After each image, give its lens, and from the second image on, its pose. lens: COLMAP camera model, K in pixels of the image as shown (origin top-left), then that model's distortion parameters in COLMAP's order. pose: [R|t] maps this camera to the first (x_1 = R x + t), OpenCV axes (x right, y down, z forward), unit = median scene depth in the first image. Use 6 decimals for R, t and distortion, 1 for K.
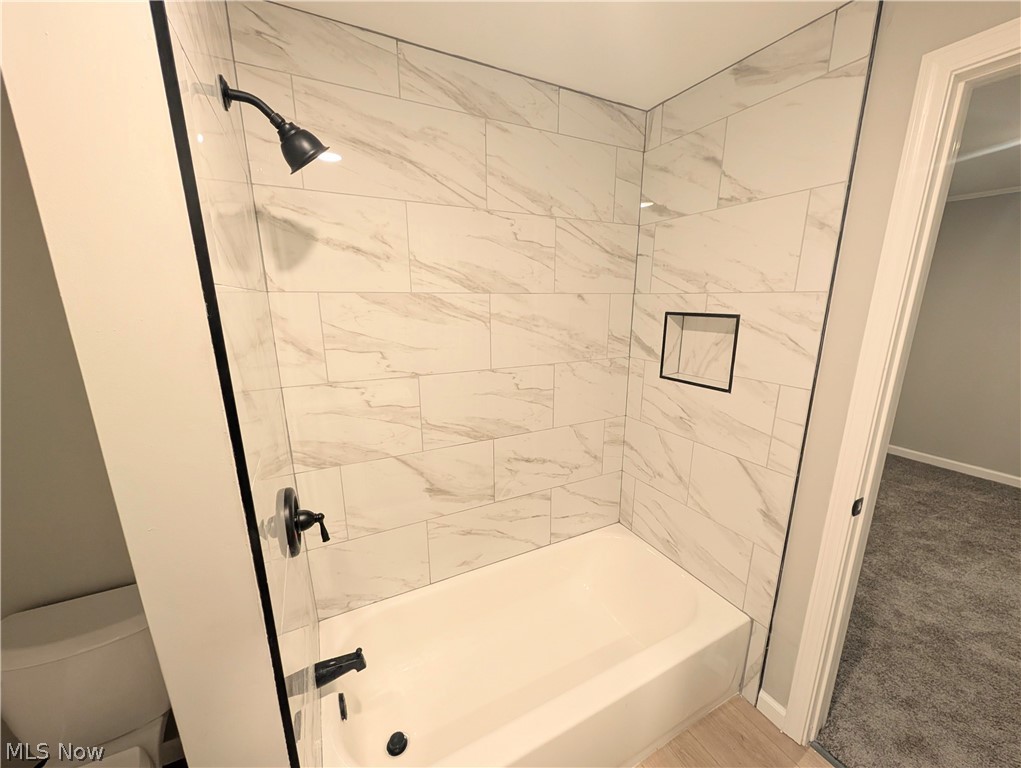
lens RADIAL K [[388.2, 0, 509.8], [0, 388.2, 389.8], [0, 0, 1]] dist [0.000673, -0.000171]
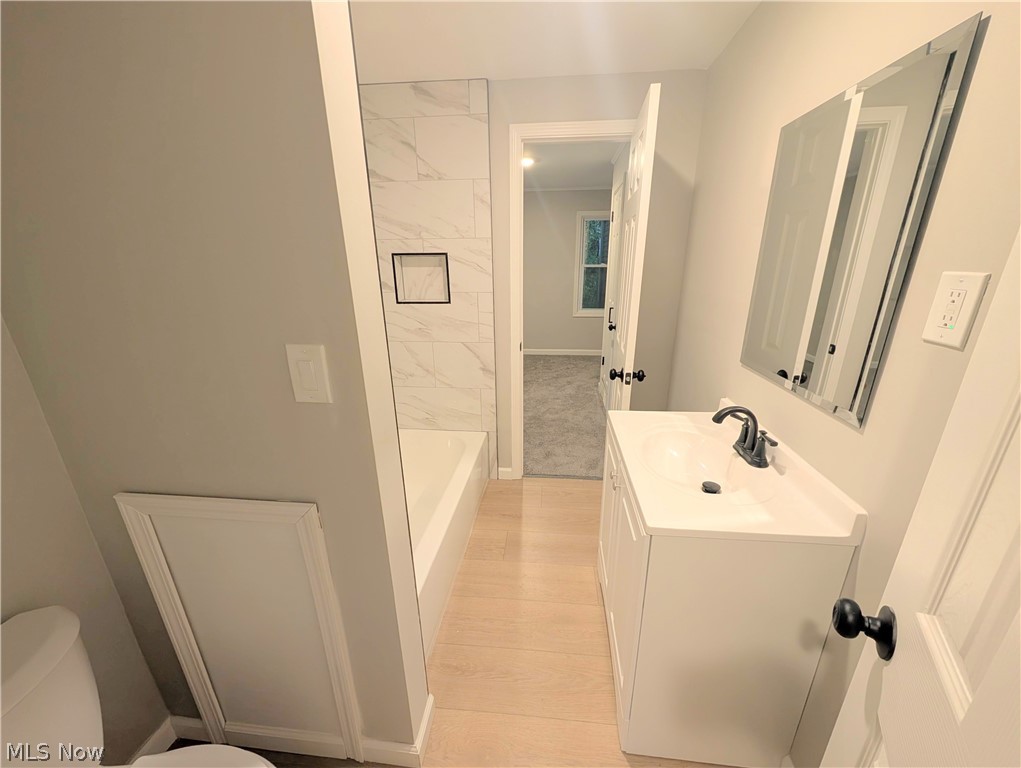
lens RADIAL K [[388.2, 0, 511.4], [0, 388.2, 387.5], [0, 0, 1]] dist [0.000673, -0.000171]
pose [[0.553925, -0.261983, 0.790273, -0.595116], [0.197832, 0.963433, 0.180721, 0.093686], [-0.808721, 0.056235, 0.585498, -0.111131]]
